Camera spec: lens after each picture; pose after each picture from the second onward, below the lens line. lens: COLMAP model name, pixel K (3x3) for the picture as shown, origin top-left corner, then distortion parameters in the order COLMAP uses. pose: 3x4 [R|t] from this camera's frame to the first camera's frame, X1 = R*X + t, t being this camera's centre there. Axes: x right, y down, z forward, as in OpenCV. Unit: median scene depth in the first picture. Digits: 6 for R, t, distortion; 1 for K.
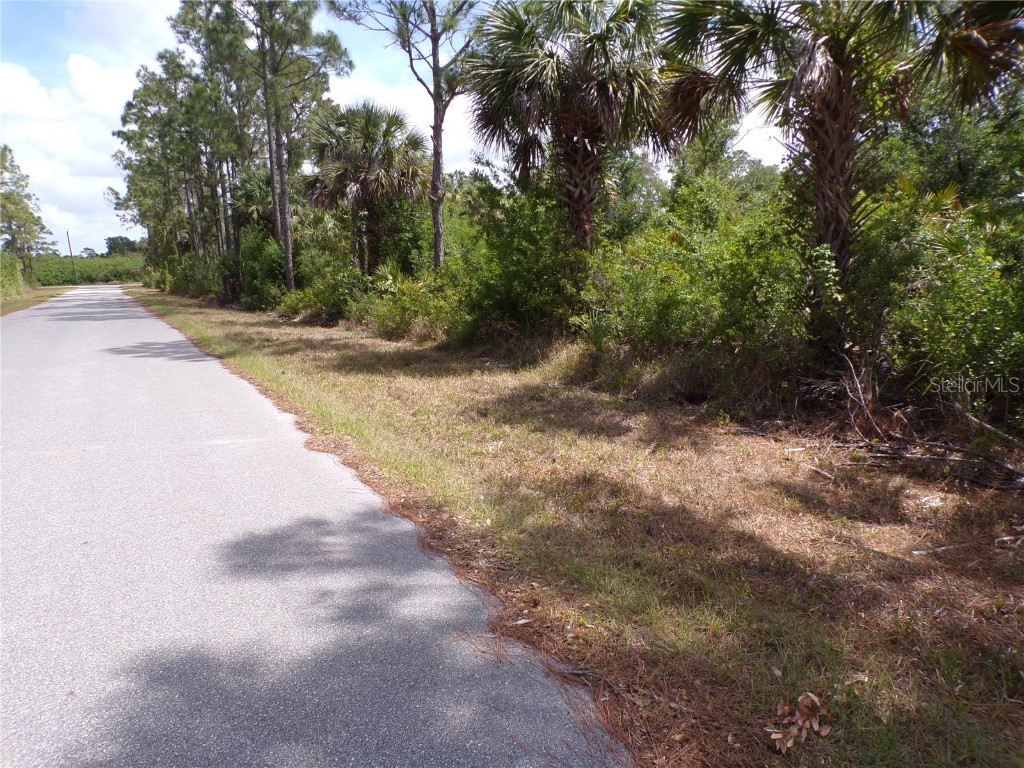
lens RADIAL K [[700.5, 0, 513.2], [0, 700.5, 386.6], [0, 0, 1]] dist [-0.005151, 0.048256]
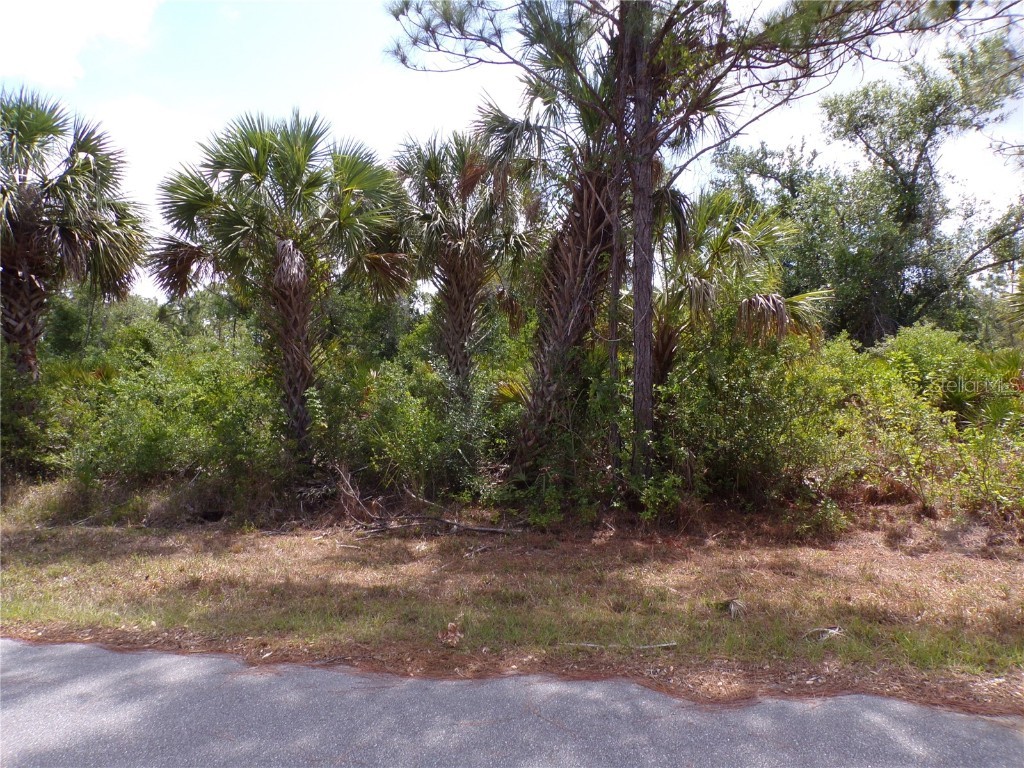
lens RADIAL K [[700.5, 0, 513.2], [0, 700.5, 386.6], [0, 0, 1]] dist [-0.005151, 0.048256]
pose [[0.657970, 0.002201, 0.753041, -0.156924], [0.132572, 0.984039, -0.118711, 0.005432], [-0.741282, 0.177940, 0.647177, -0.088323]]
